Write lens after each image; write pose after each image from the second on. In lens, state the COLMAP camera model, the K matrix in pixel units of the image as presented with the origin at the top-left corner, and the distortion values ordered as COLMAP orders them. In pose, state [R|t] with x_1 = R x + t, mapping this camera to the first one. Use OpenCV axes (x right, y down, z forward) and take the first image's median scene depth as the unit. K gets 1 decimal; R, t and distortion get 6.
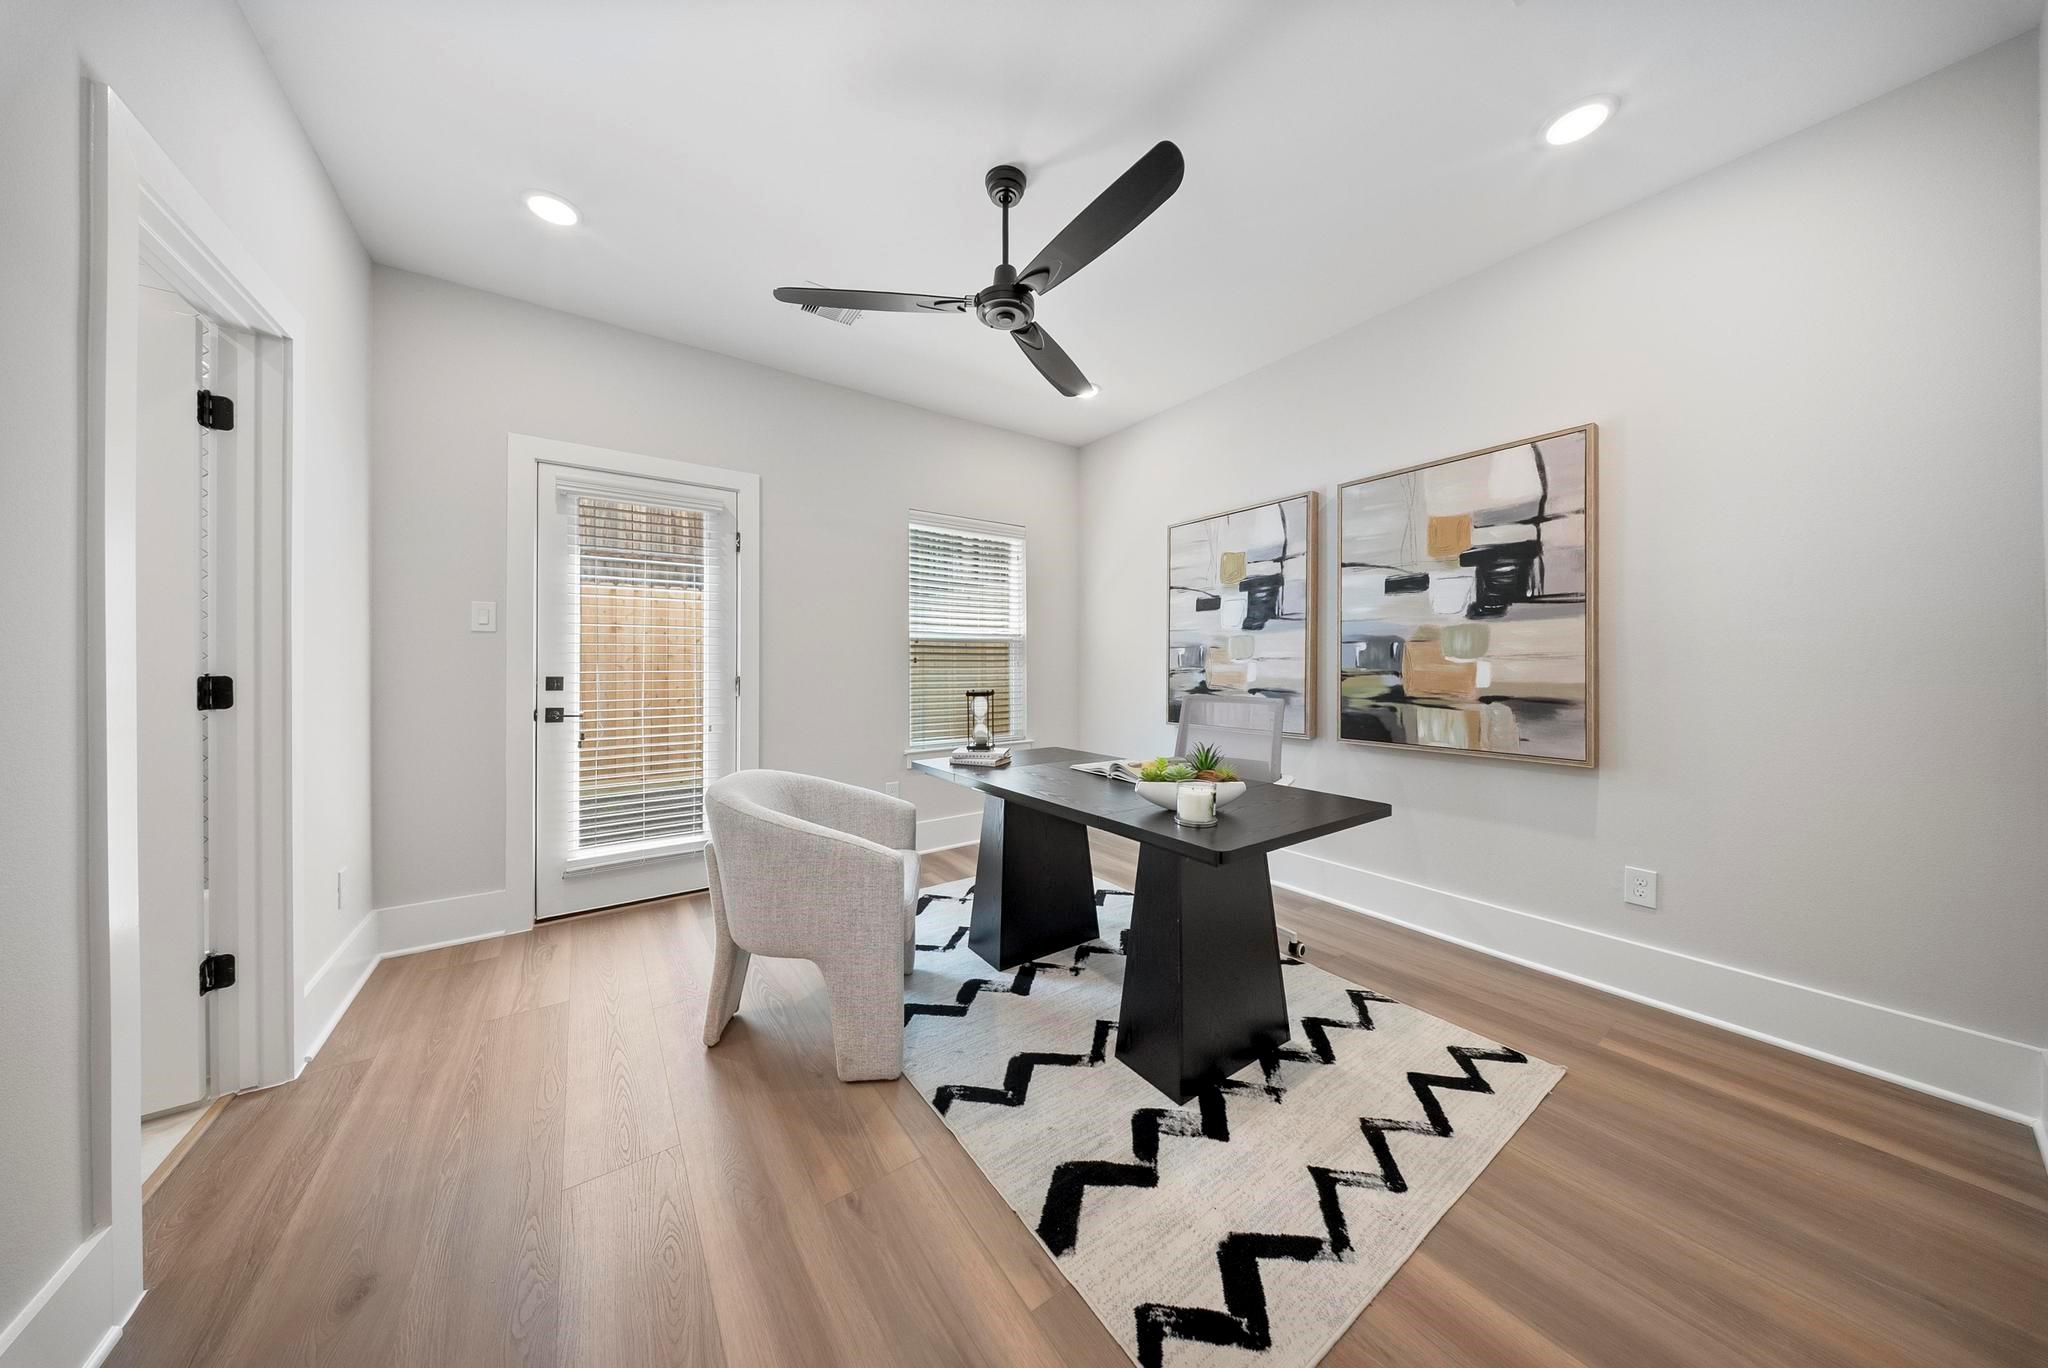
lens RADIAL K [[622.5, 0, 1017.8], [0, 622.5, 670.0], [0, 0, 1]] dist [-0.000234, -0.000134]
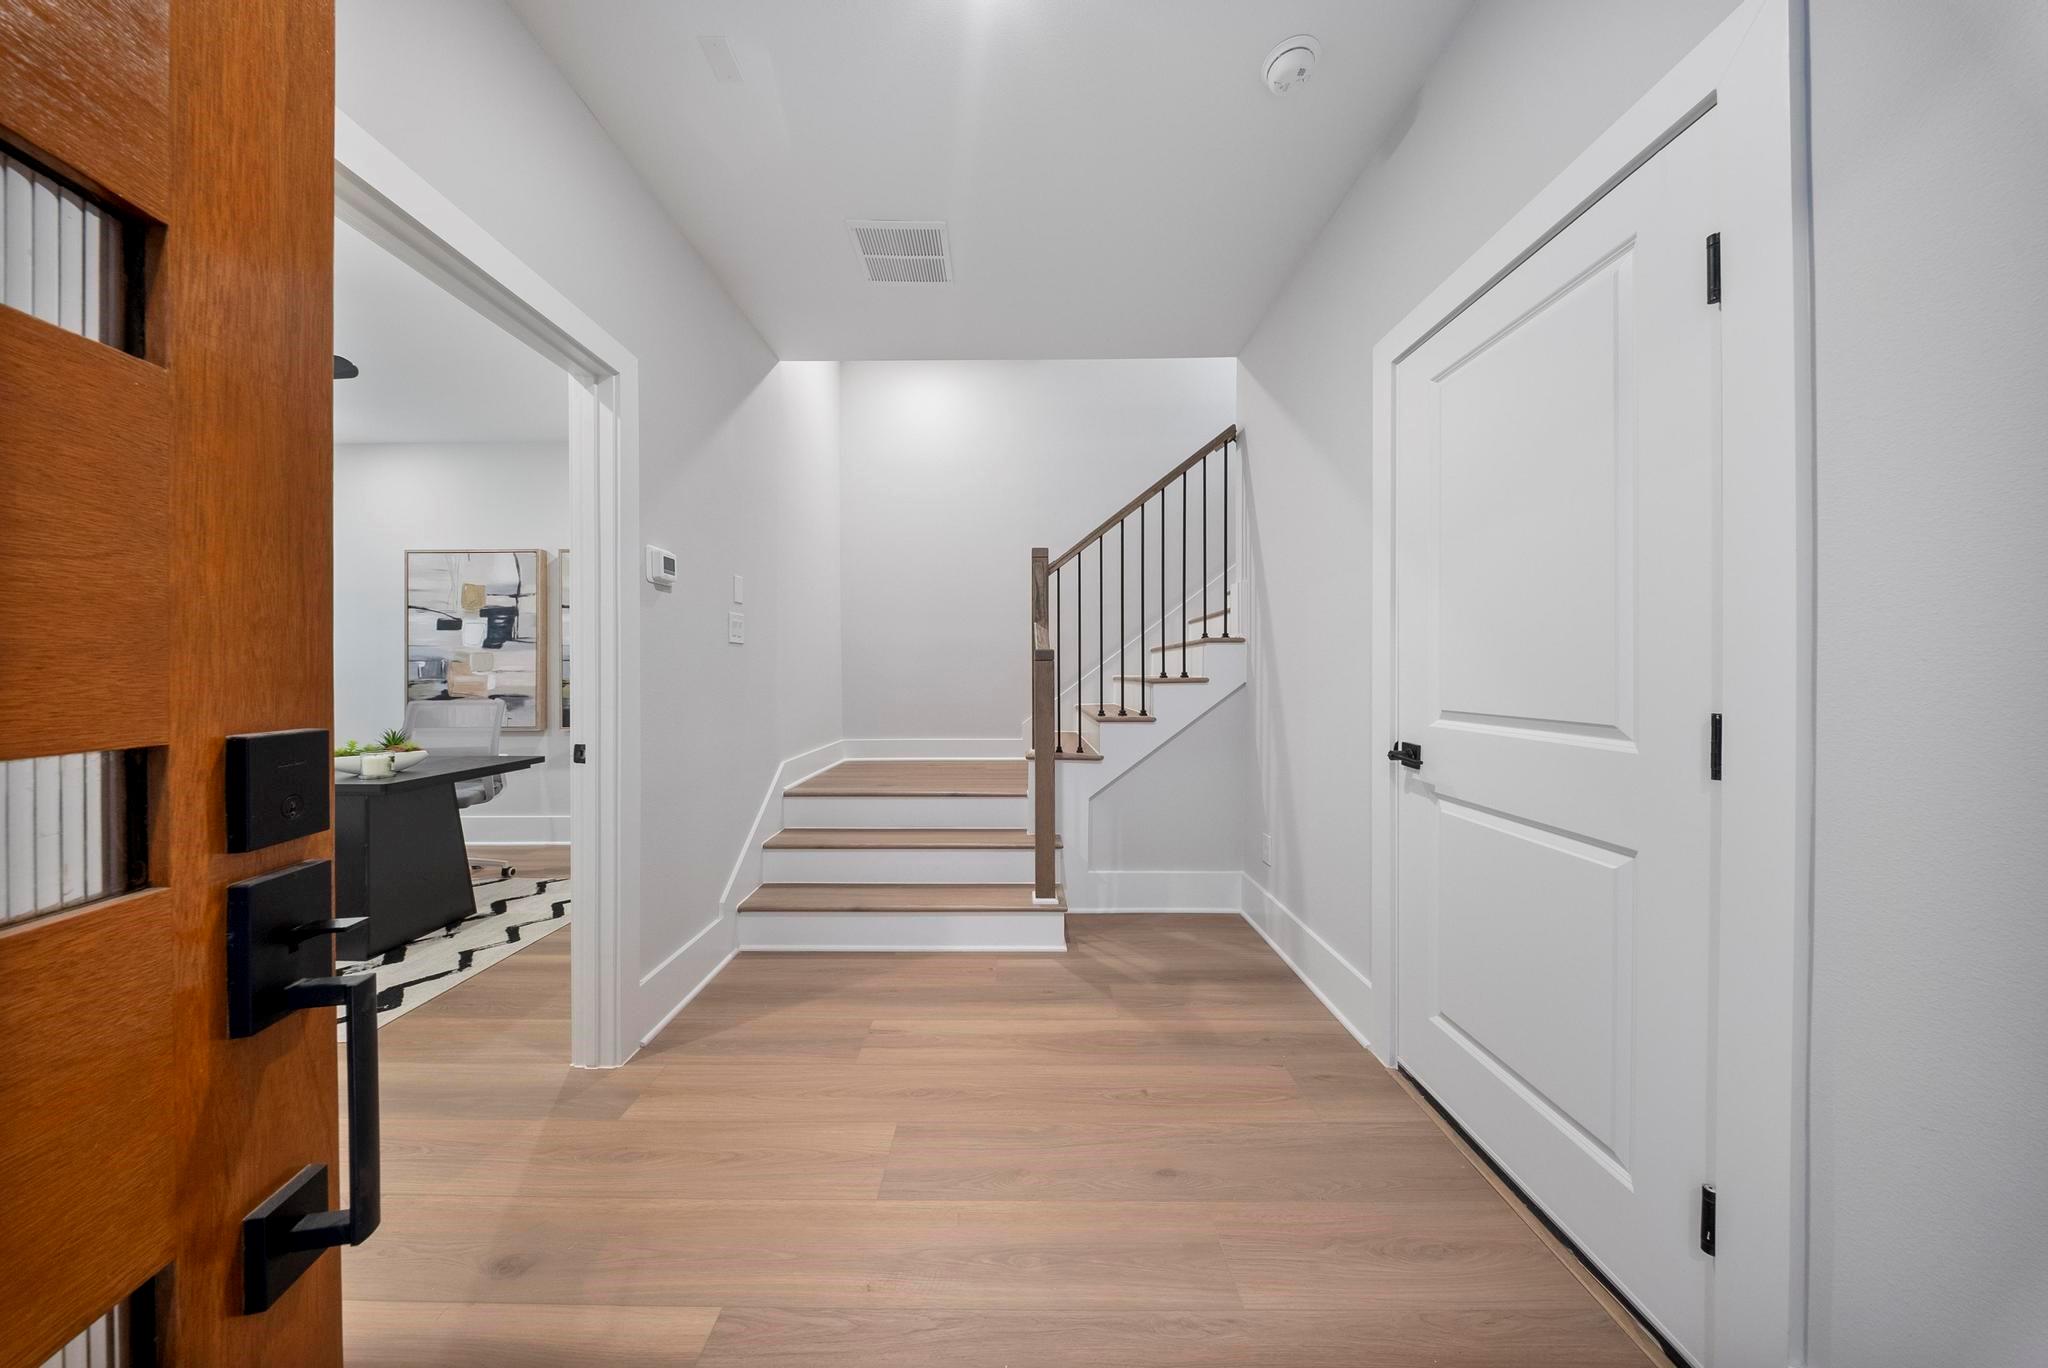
lens RADIAL K [[622.5, 0, 1017.8], [0, 622.5, 670.0], [0, 0, 1]] dist [-0.000234, -0.000134]
pose [[0.582591, 0.000062, 0.812766, -0.027474], [0.008838, 0.999940, -0.006412, -0.003128], [-0.812718, 0.010918, 0.582555, -0.607091]]
